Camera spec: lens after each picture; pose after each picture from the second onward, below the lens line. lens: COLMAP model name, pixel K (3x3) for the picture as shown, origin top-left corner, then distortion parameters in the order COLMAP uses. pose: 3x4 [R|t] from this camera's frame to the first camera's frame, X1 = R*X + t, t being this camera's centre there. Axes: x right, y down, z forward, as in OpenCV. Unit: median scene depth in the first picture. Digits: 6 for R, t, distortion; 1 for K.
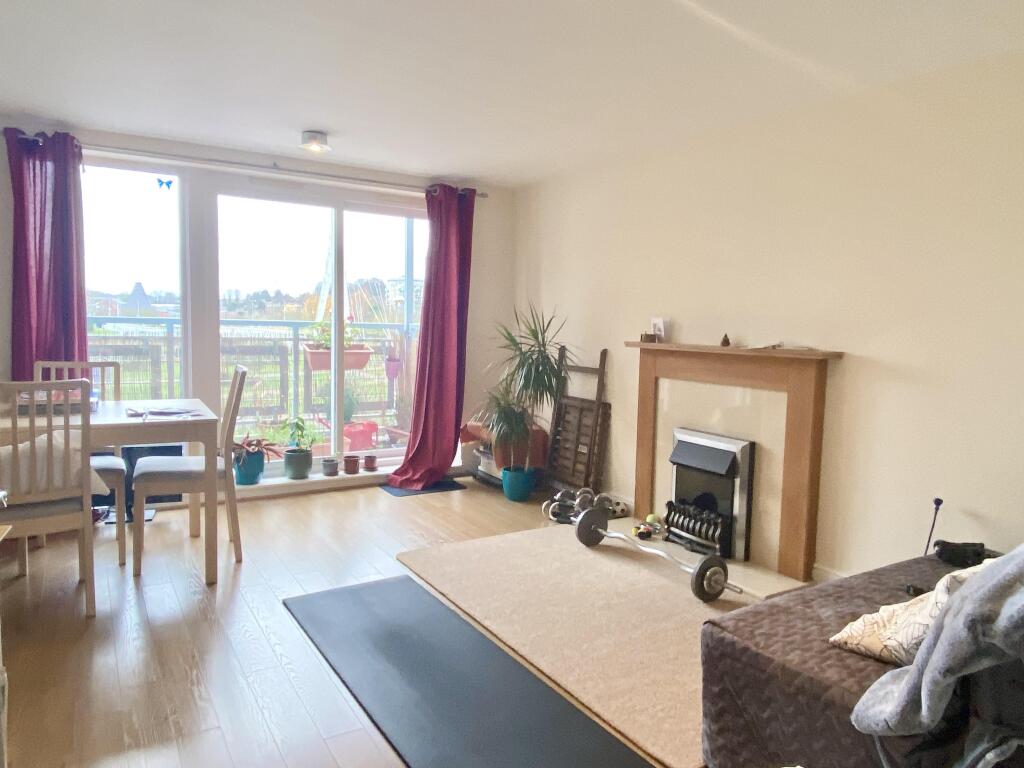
lens RADIAL K [[685.6, 0, 512.0], [0, 685.6, 384.0], [0, 0, 1]] dist [0.006160, 0.000900]
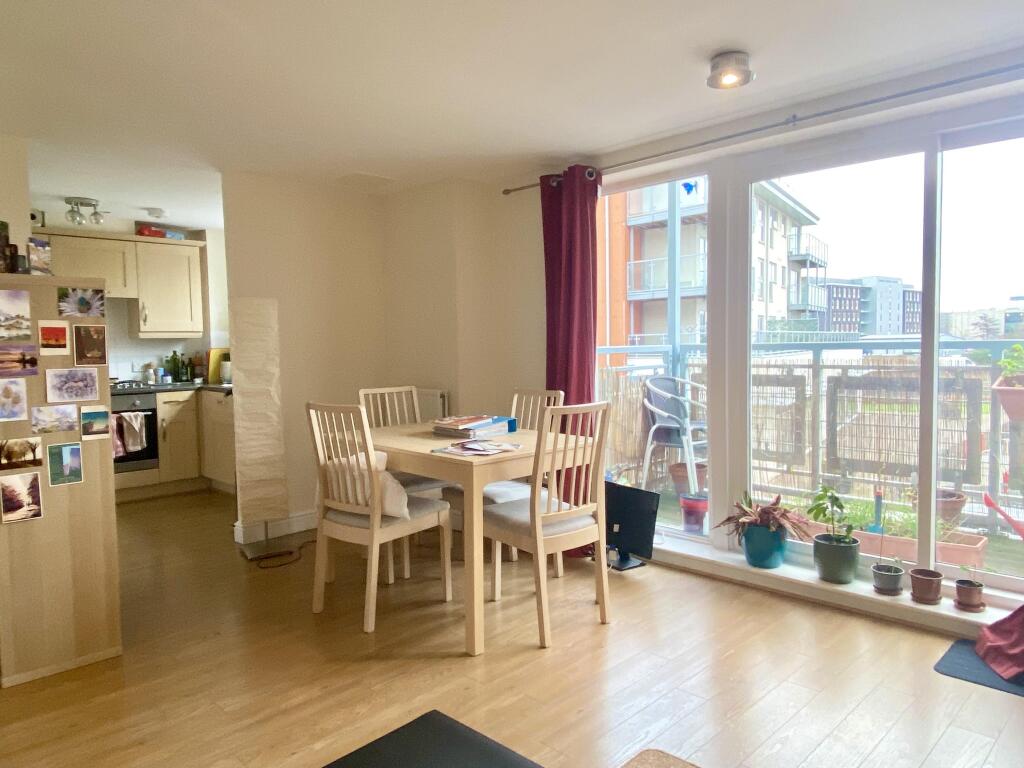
lens RADIAL K [[685.6, 0, 512.0], [0, 685.6, 384.0], [0, 0, 1]] dist [0.006160, 0.000900]
pose [[0.258490, 0.024813, -0.965695, 0.243722], [-0.067802, 0.997671, 0.007486, -0.034535], [0.963632, 0.063541, 0.259570, 0.526835]]
